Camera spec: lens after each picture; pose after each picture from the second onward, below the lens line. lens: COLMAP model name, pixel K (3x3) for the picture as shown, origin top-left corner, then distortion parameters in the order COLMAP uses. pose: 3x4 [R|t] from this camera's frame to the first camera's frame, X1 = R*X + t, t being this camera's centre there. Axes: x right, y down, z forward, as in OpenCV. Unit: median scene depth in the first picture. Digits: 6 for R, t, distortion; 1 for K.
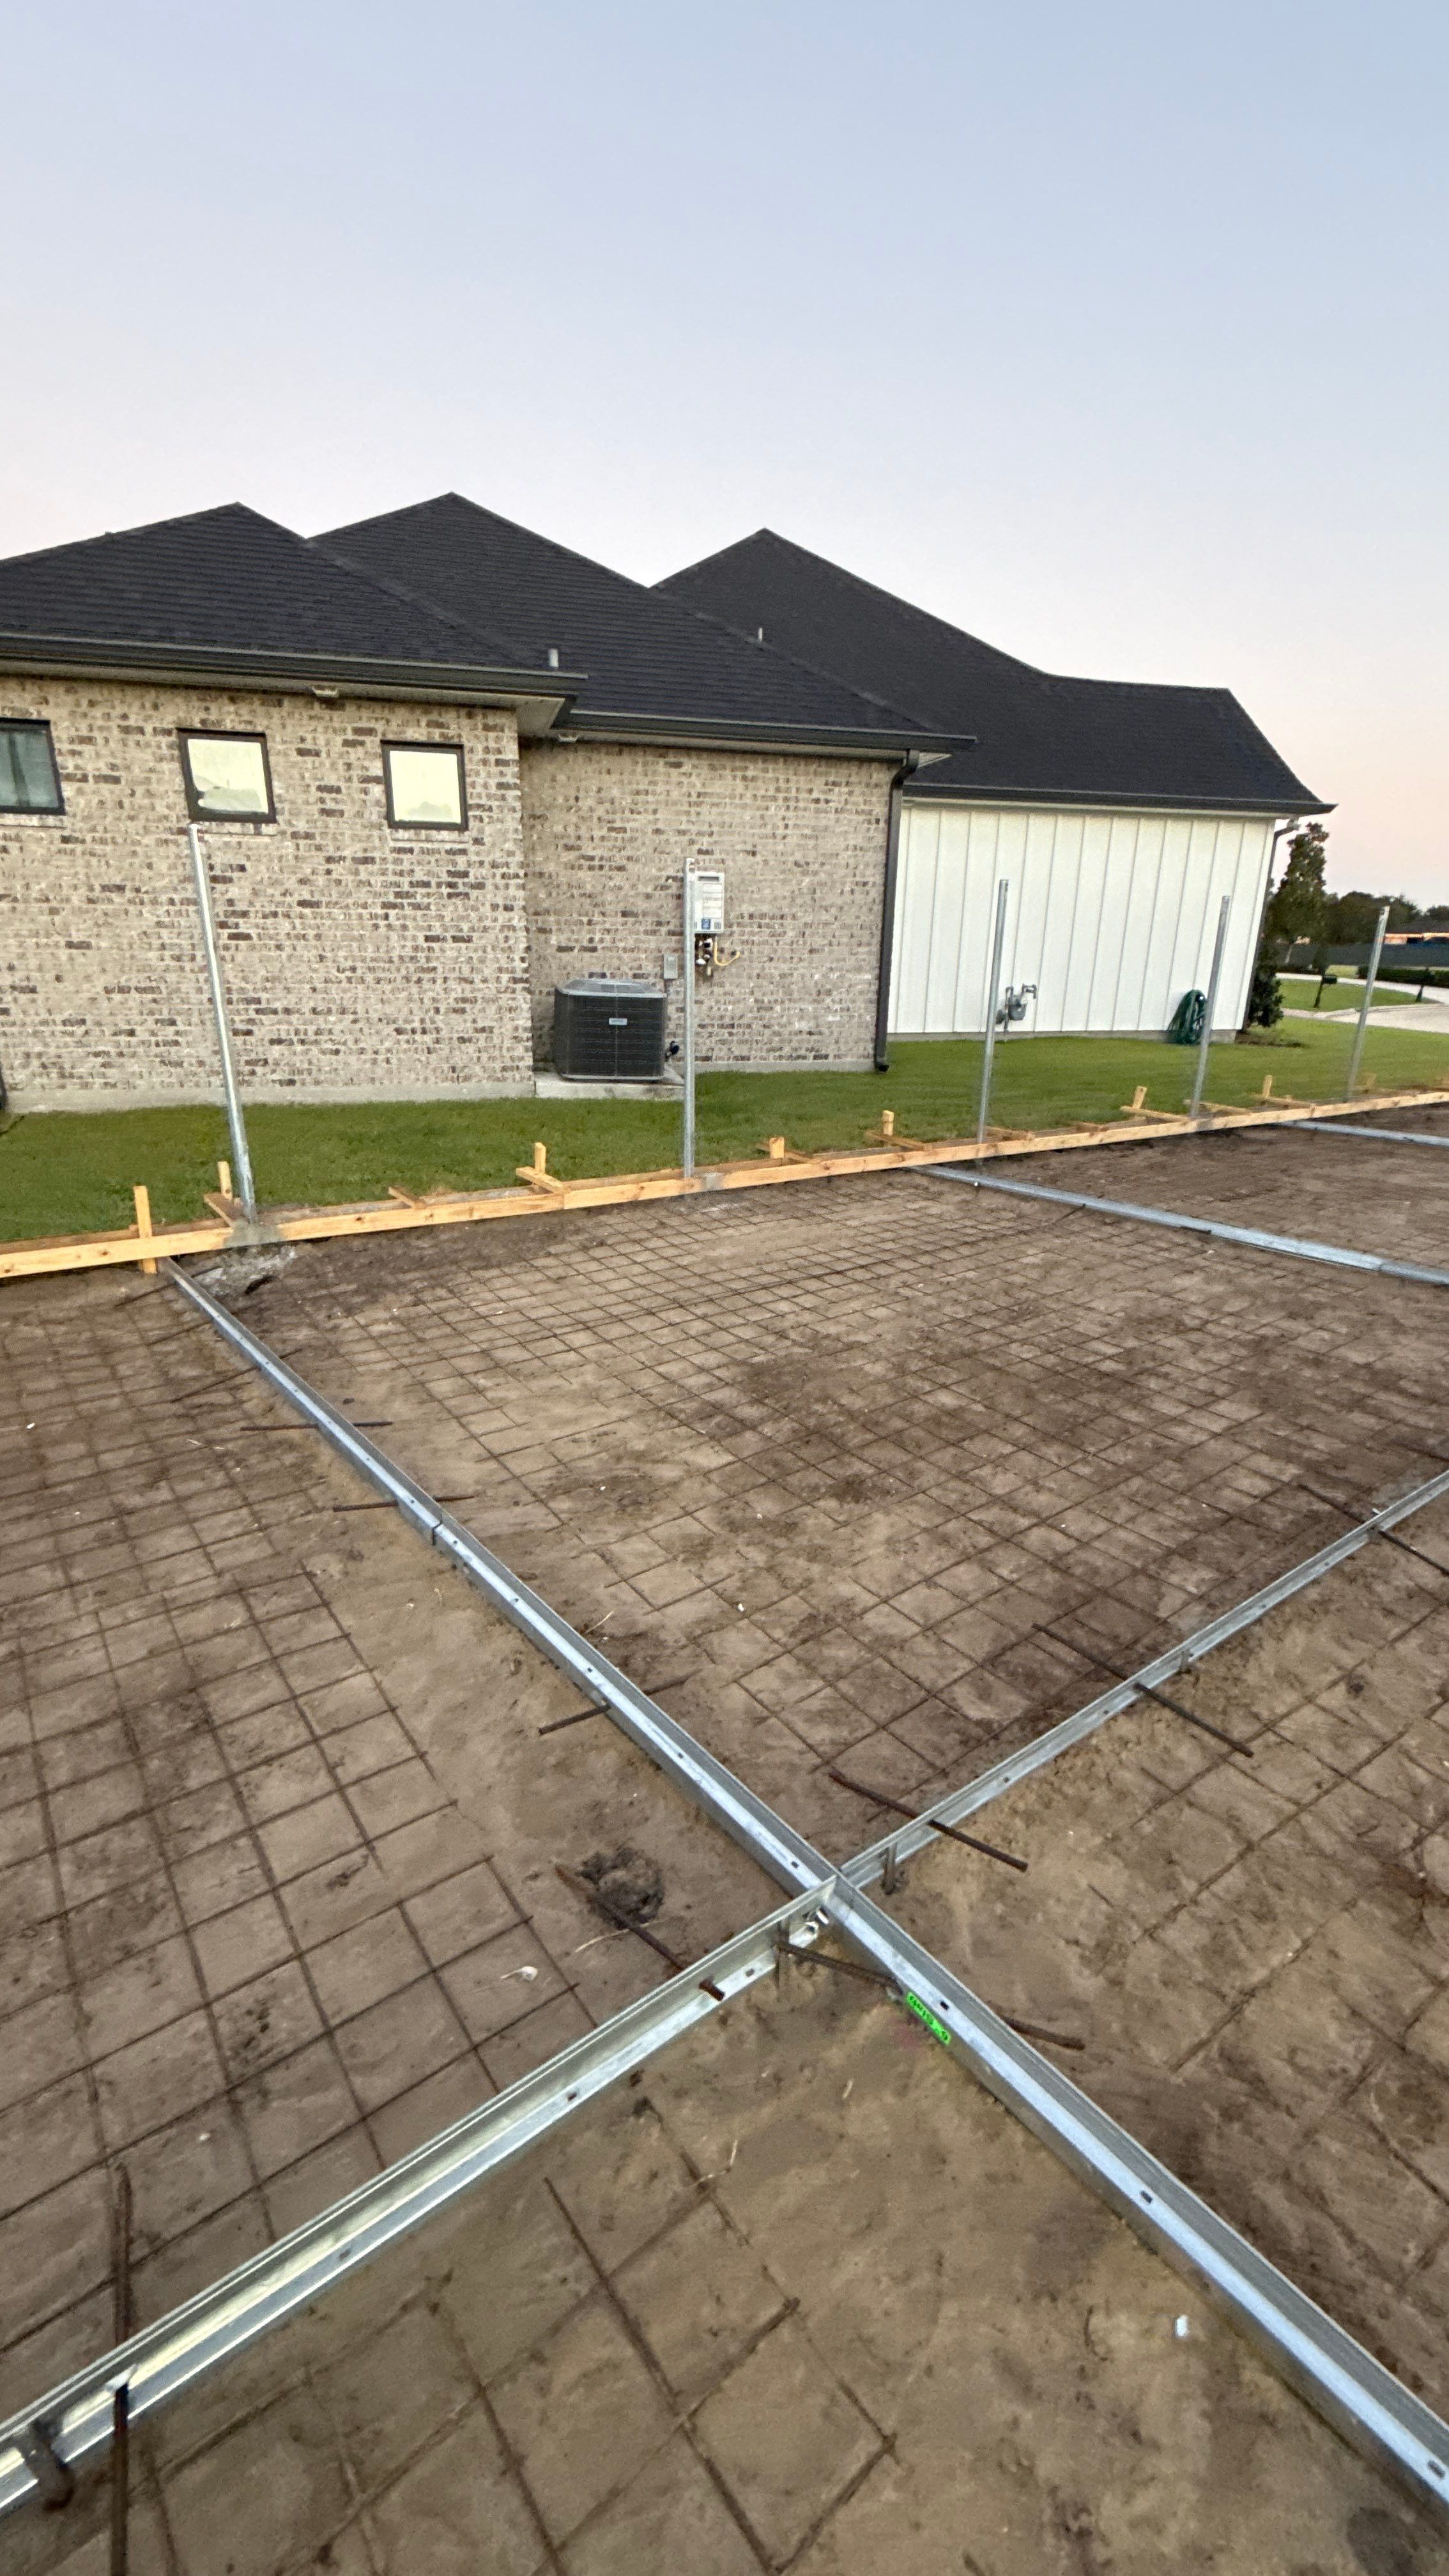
lens RADIAL K [[986.3, 0, 730.3], [0, 986.3, 1252.7], [0, 0, 1]] dist [0.000813, 0.000028]
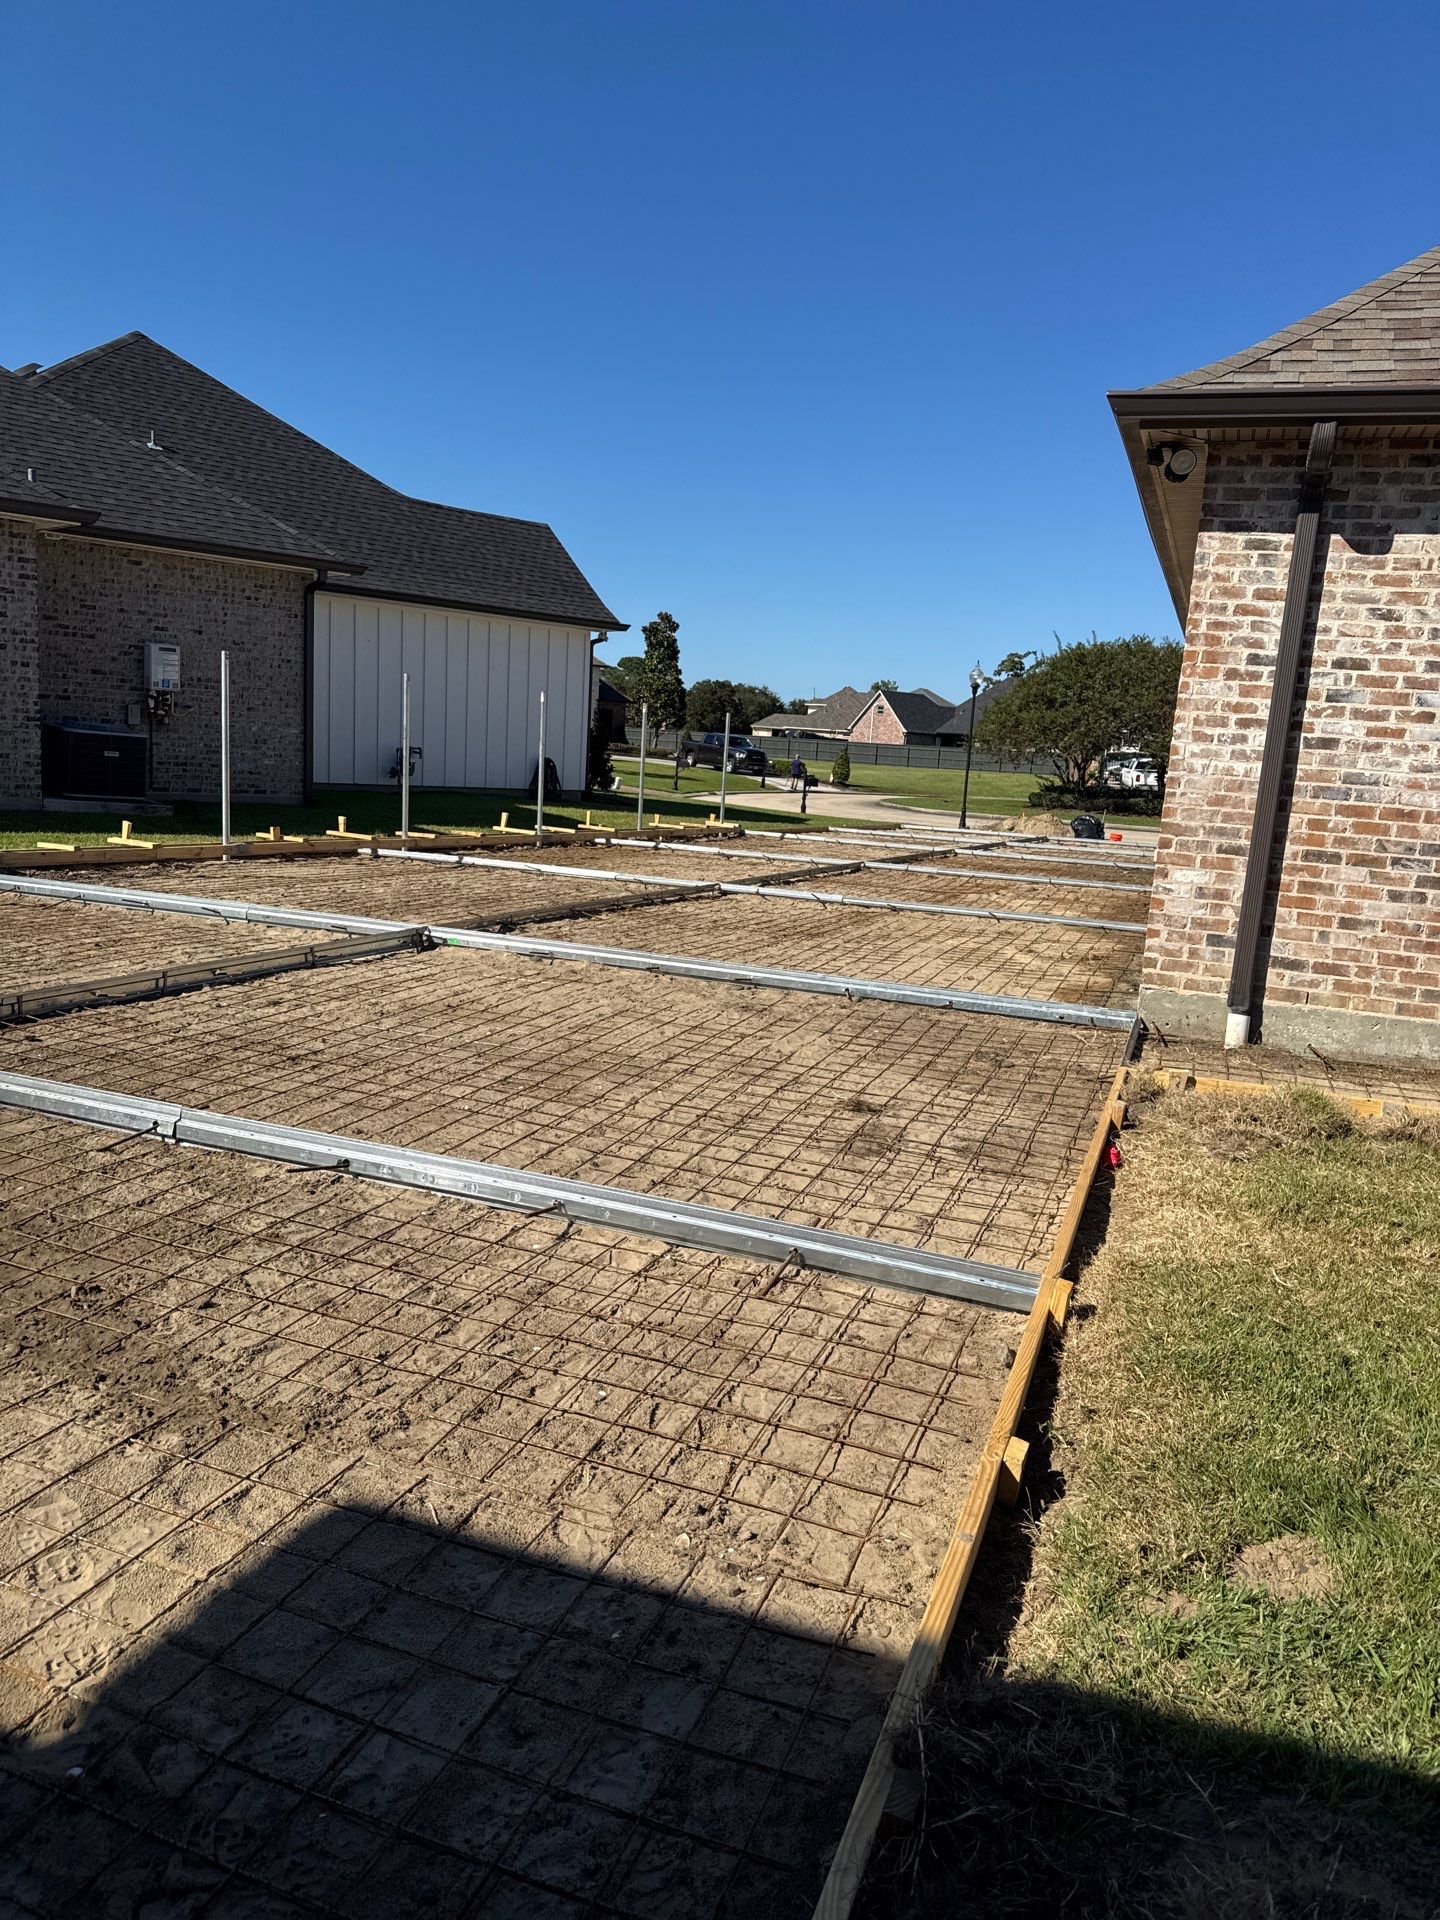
lens RADIAL K [[1313.0, 0, 720.0], [0, 1313.0, 960.0], [0, 0, 1]] dist [0.122497, -0.180087]
pose [[0.865276, -0.047299, 0.499059, -0.285059], [0.107631, 0.989851, -0.092798, 0.257901], [-0.489604, 0.134010, 0.861585, -0.791980]]
